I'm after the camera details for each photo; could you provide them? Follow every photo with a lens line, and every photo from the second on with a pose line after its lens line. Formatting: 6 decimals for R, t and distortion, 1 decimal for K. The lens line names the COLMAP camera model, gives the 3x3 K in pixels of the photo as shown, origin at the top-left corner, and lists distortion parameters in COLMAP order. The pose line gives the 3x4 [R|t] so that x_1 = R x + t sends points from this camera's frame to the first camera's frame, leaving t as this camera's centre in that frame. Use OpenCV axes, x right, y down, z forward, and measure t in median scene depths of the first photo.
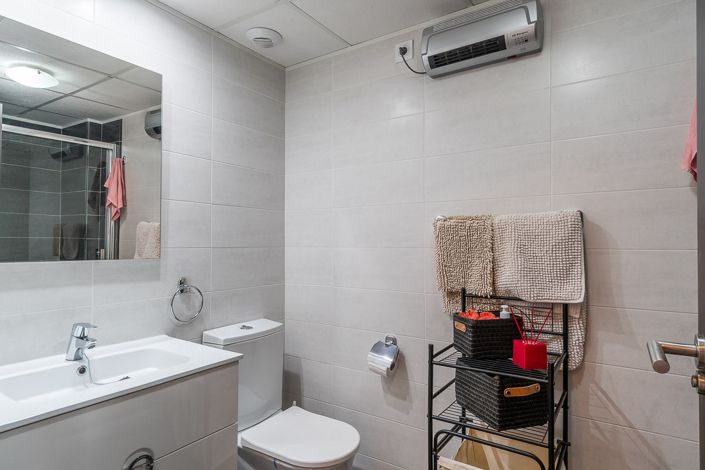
lens RADIAL K [[404.4, 0, 334.5], [0, 404.4, 242.6], [0, 0, 1]] dist [0.002119, 0.000731]
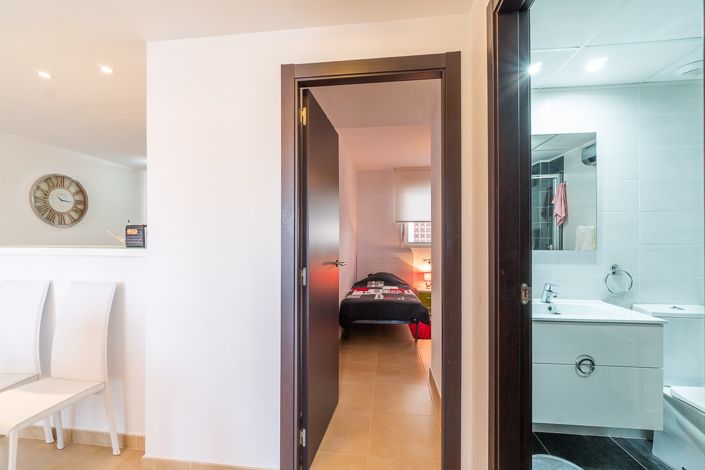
lens RADIAL K [[312.0, 0, 349.5], [0, 312.0, 237.9], [0, 0, 1]] dist [-0.001285, -0.000240]
pose [[0.479734, -0.010981, -0.877346, 0.160663], [0.006614, 0.999939, -0.008899, -0.006444], [0.877389, -0.001534, 0.479777, -0.396350]]
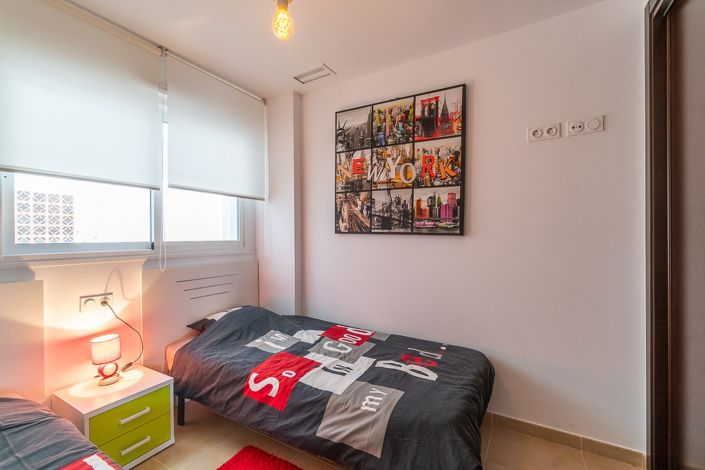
lens RADIAL K [[312.0, 0, 349.5], [0, 312.0, 237.9], [0, 0, 1]] dist [-0.001285, -0.000240]
pose [[0.995724, -0.012254, 0.091563, -1.453896], [0.011335, 0.999880, 0.010559, -0.004852], [-0.091681, -0.009476, 0.995743, 0.664790]]
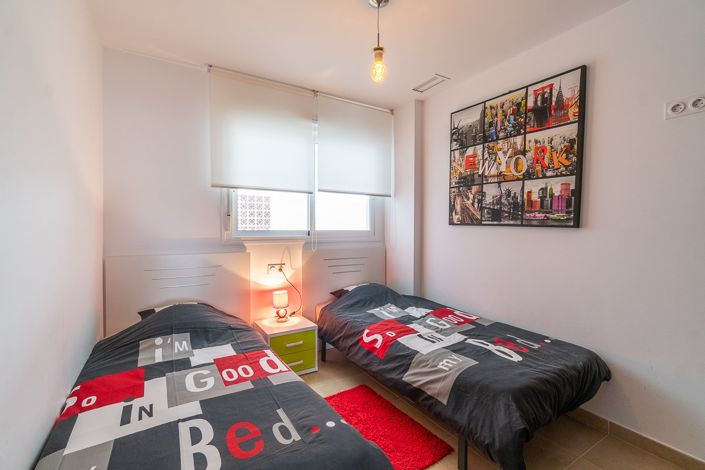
lens RADIAL K [[305.4, 0, 344.3], [0, 305.4, 235.7], [0, 0, 1]] dist [0.020405, -0.008585]
pose [[0.920616, 0.007399, -0.390399, -1.263462], [0.004340, 0.999565, 0.029177, -0.003727], [0.390445, -0.028555, 0.920183, 0.465702]]
